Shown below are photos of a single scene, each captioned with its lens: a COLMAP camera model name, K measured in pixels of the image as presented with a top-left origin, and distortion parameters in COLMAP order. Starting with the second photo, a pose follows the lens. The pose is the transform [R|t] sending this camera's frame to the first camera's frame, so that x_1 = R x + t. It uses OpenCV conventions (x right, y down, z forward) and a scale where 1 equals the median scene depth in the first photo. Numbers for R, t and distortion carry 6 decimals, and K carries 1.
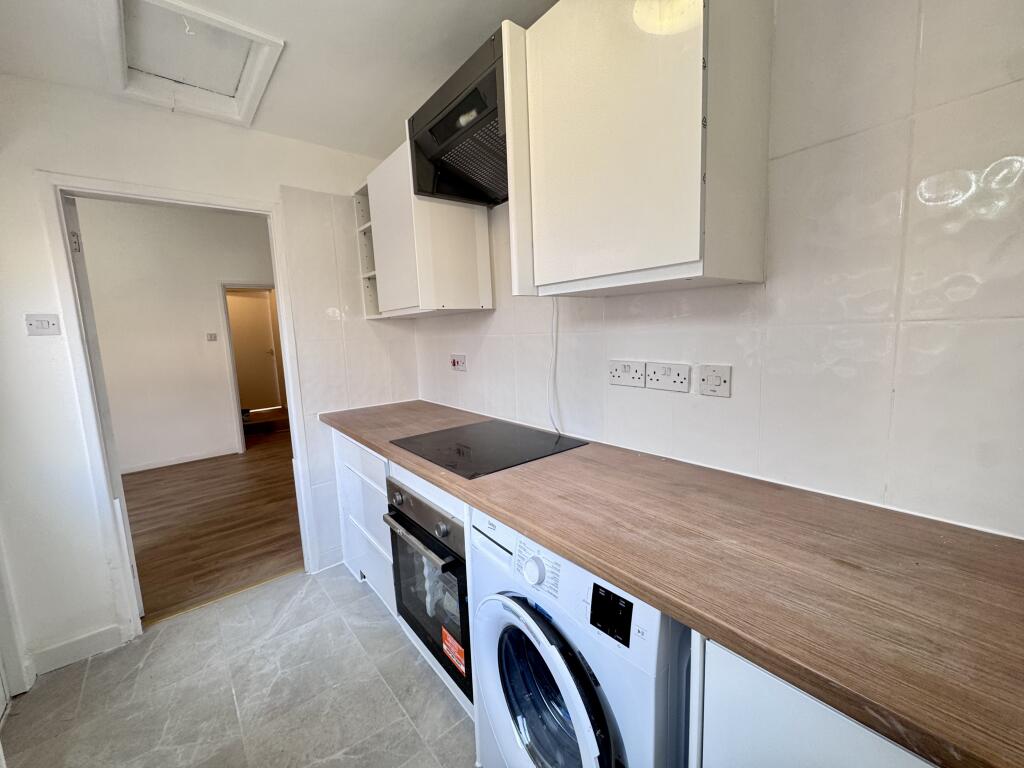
lens RADIAL K [[407.1, 0, 511.6], [0, 407.1, 380.3], [0, 0, 1]] dist [0.000313, 0.000078]
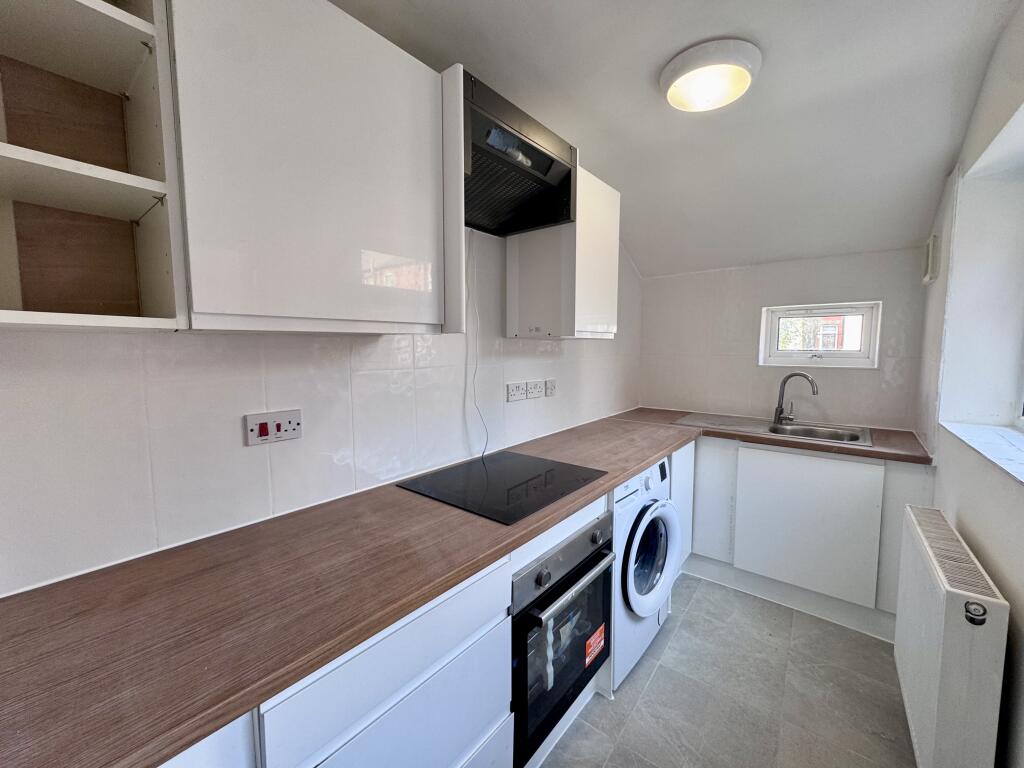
lens RADIAL K [[407.1, 0, 511.6], [0, 407.1, 380.3], [0, 0, 1]] dist [0.000313, 0.000078]
pose [[-0.198478, -0.040839, 0.979254, -1.116132], [0.133376, 0.988712, 0.068266, -0.156636], [-0.970988, 0.144158, -0.190790, 1.275651]]
